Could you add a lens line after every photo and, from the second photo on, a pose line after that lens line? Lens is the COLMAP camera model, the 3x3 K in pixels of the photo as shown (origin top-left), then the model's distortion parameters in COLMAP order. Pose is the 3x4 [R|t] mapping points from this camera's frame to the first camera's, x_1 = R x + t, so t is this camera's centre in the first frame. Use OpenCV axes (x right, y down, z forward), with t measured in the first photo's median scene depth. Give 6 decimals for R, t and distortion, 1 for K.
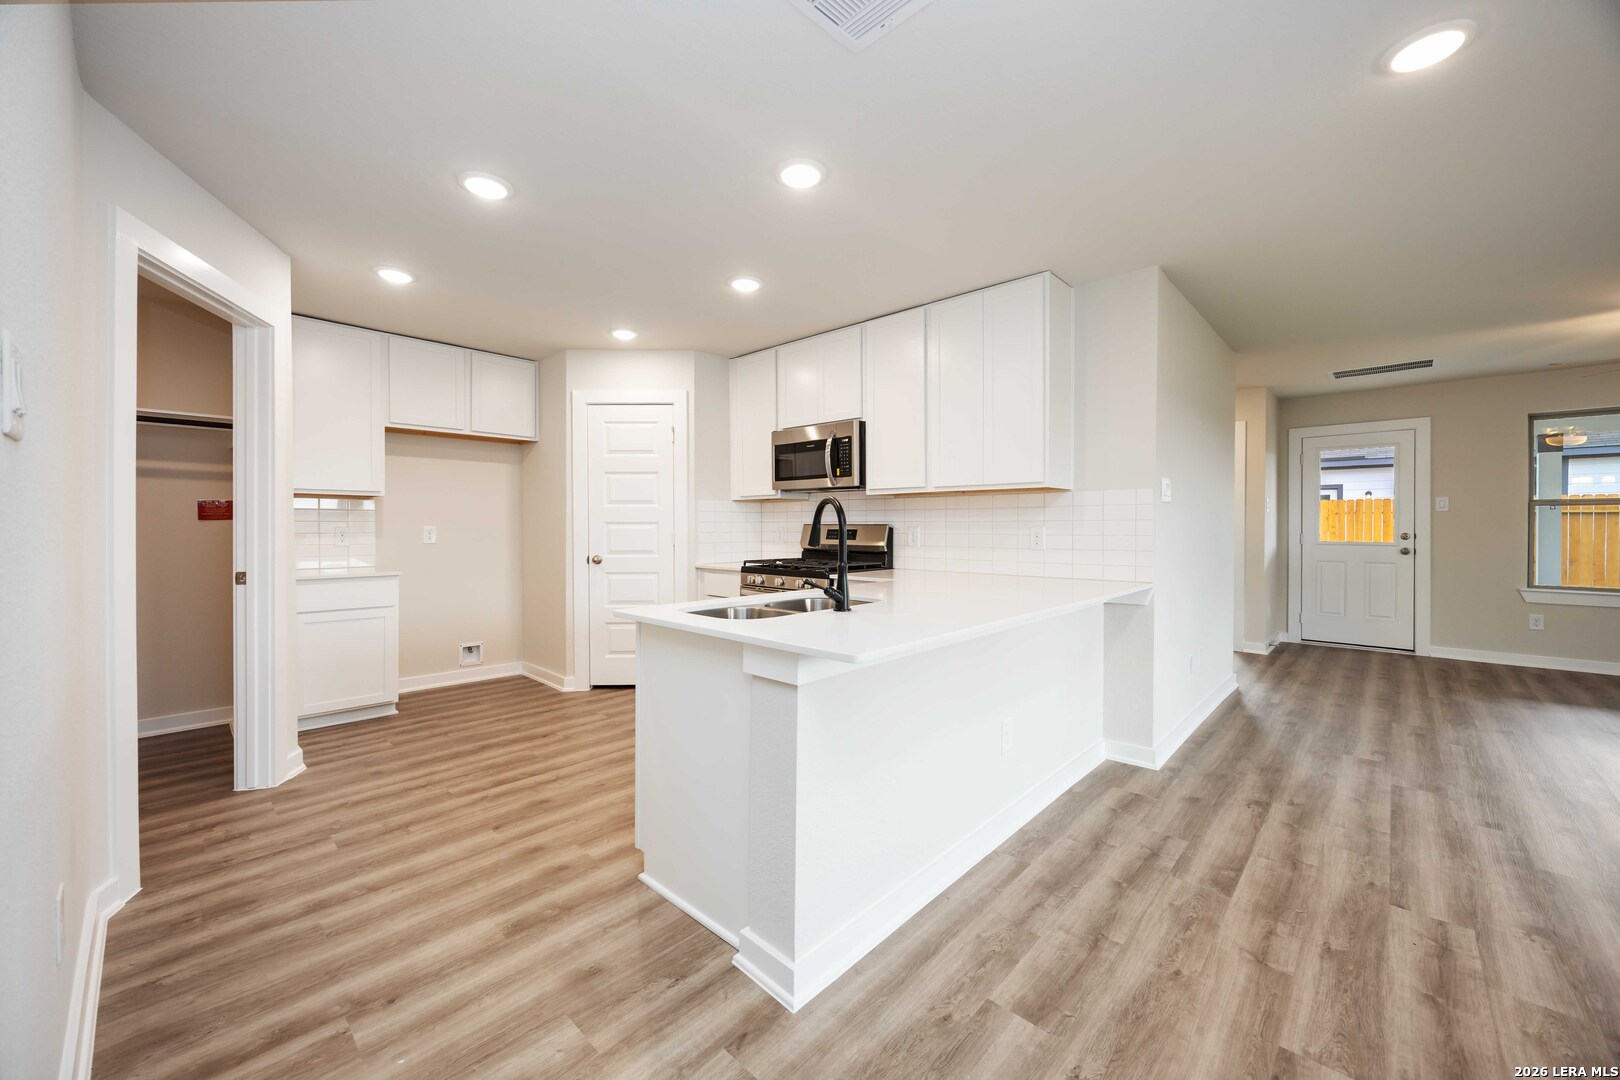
lens RADIAL K [[630.2, 0, 813.5], [0, 630.2, 536.5], [0, 0, 1]] dist [-0.007584, -0.000316]
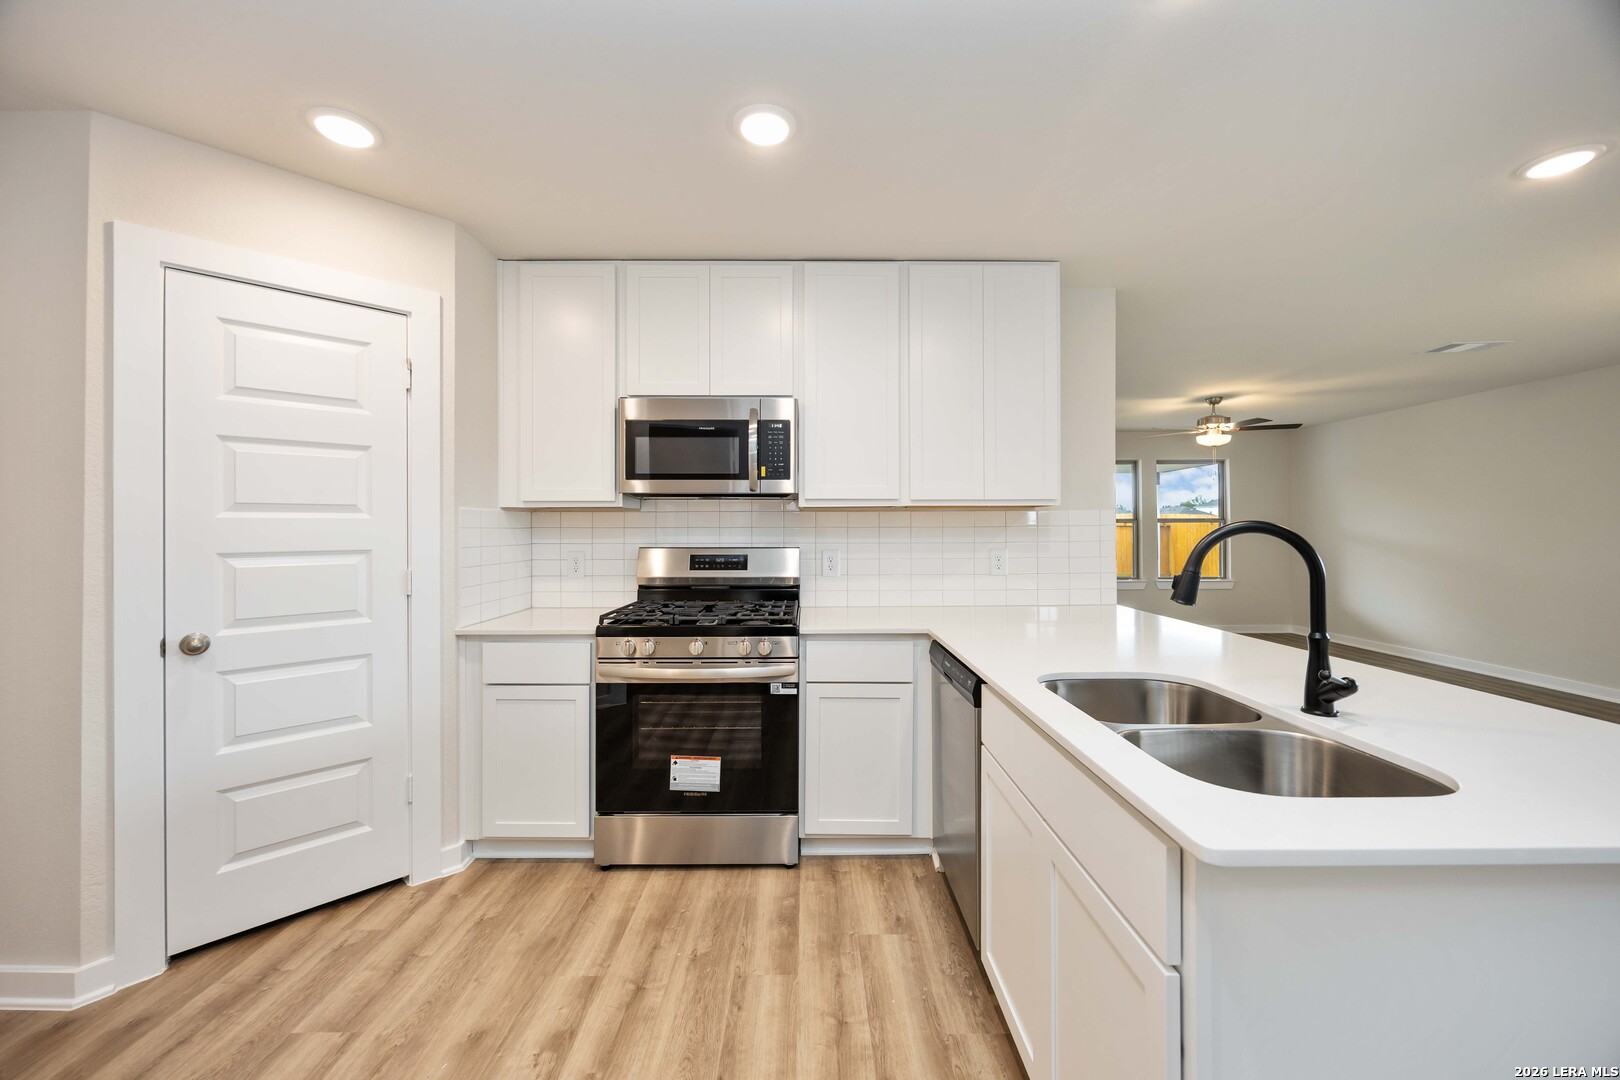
lens RADIAL K [[630.2, 0, 815.4], [0, 630.2, 524.0], [0, 0, 1]] dist [-0.007584, -0.000316]
pose [[0.715275, 0.005695, 0.698820, -0.349185], [0.018631, 0.999456, -0.027215, -0.023970], [-0.698595, 0.032486, 0.714780, 0.428387]]
